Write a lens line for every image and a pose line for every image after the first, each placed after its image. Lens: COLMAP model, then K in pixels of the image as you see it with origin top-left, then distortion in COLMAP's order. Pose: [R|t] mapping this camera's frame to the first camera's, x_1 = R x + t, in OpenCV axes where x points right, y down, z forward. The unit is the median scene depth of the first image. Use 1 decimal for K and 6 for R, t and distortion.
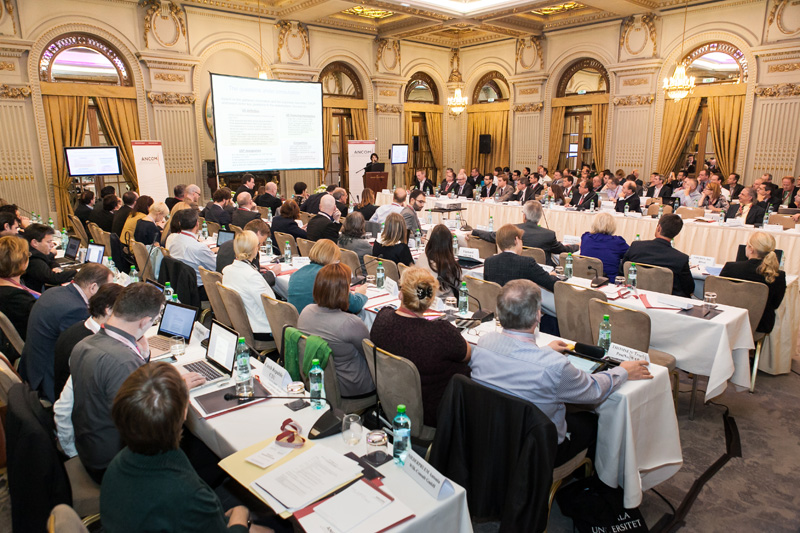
lens RADIAL K [[543.4, 0, 400.0], [0, 543.4, 266.5], [0, 0, 1]] dist [-0.029966, 0.030969]
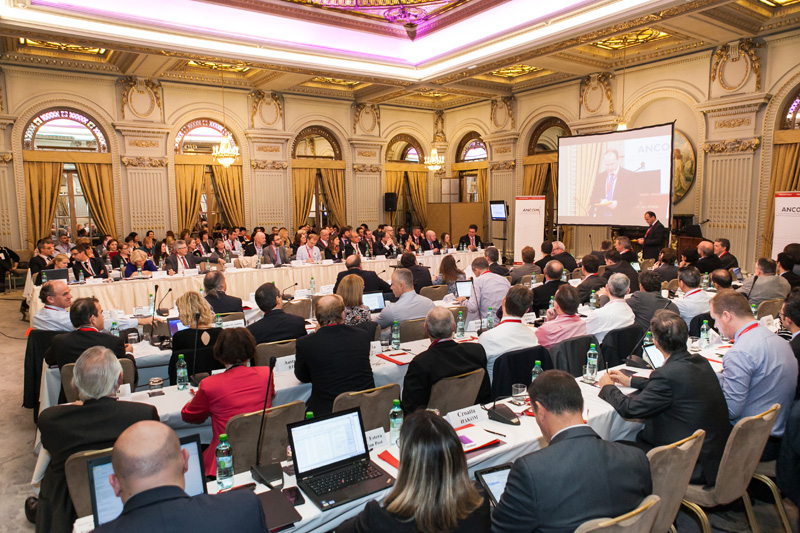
lens RADIAL K [[543.4, 0, 400.0], [0, 543.4, 266.5], [0, 0, 1]] dist [-0.029966, 0.030969]
pose [[0.991621, 0.011978, -0.128622, 0.210766], [-0.024898, 0.994744, -0.099319, -0.002845], [0.126757, 0.101689, 0.986708, 0.000143]]
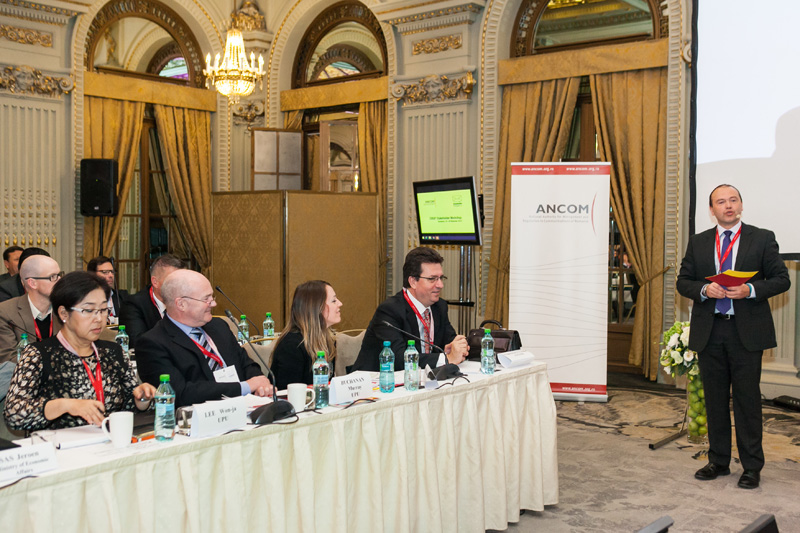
lens RADIAL K [[879.0, 0, 400.0], [0, 879.0, 266.5], [0, 0, 1]] dist [-0.010616, -0.006636]
pose [[0.991443, 0.011579, 0.130027, 0.166645], [0.011918, 0.983871, -0.178481, -0.095129], [-0.129996, 0.178504, 0.975314, 0.554232]]
